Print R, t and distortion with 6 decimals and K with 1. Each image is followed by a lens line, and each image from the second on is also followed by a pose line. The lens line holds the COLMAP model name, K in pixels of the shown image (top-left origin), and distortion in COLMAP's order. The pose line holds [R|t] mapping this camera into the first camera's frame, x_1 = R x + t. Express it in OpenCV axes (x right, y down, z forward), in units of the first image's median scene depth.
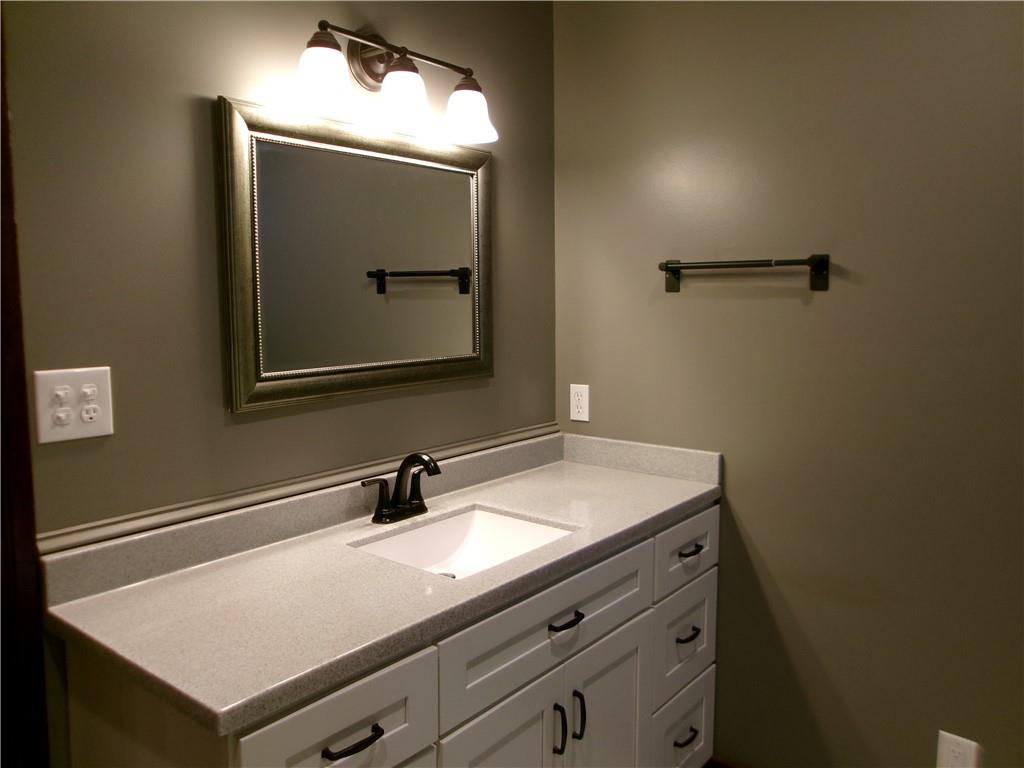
lens RADIAL K [[802.8, 0, 506.6], [0, 802.8, 366.8], [0, 0, 1]] dist [-0.002174, 0.035711]
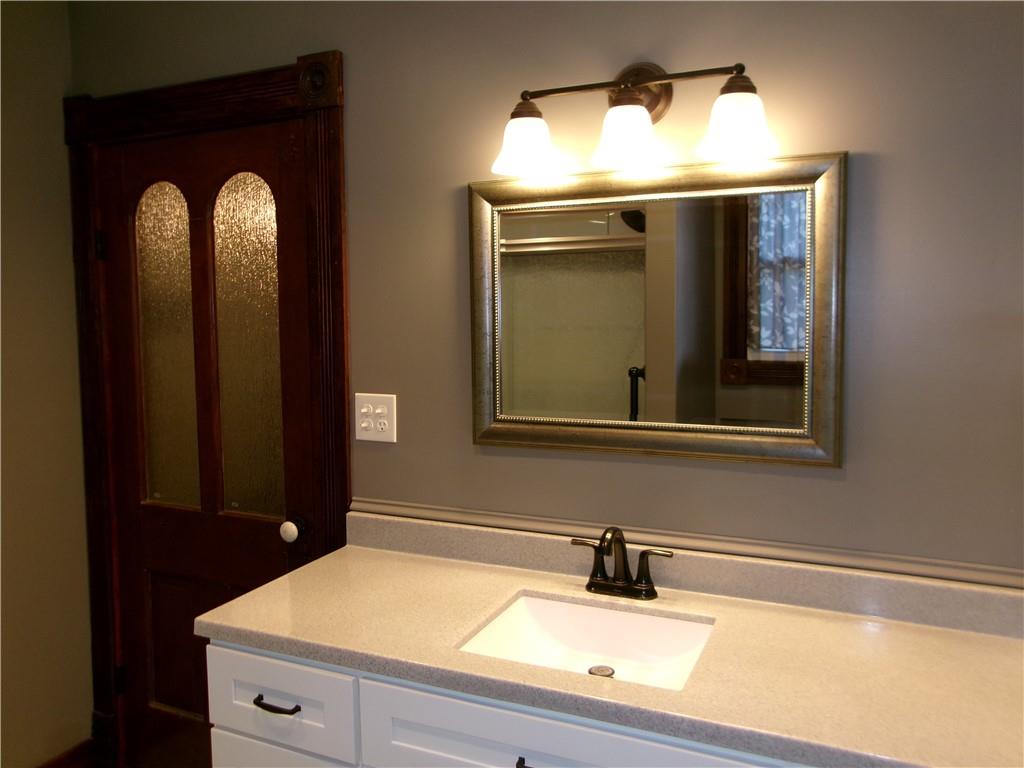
lens RADIAL K [[802.8, 0, 506.6], [0, 802.8, 366.8], [0, 0, 1]] dist [-0.002174, 0.035711]
pose [[0.250440, 0.070426, -0.965567, 0.796944], [-0.079956, 0.995448, 0.051868, -0.120588], [0.964825, 0.064213, 0.254931, 0.716734]]
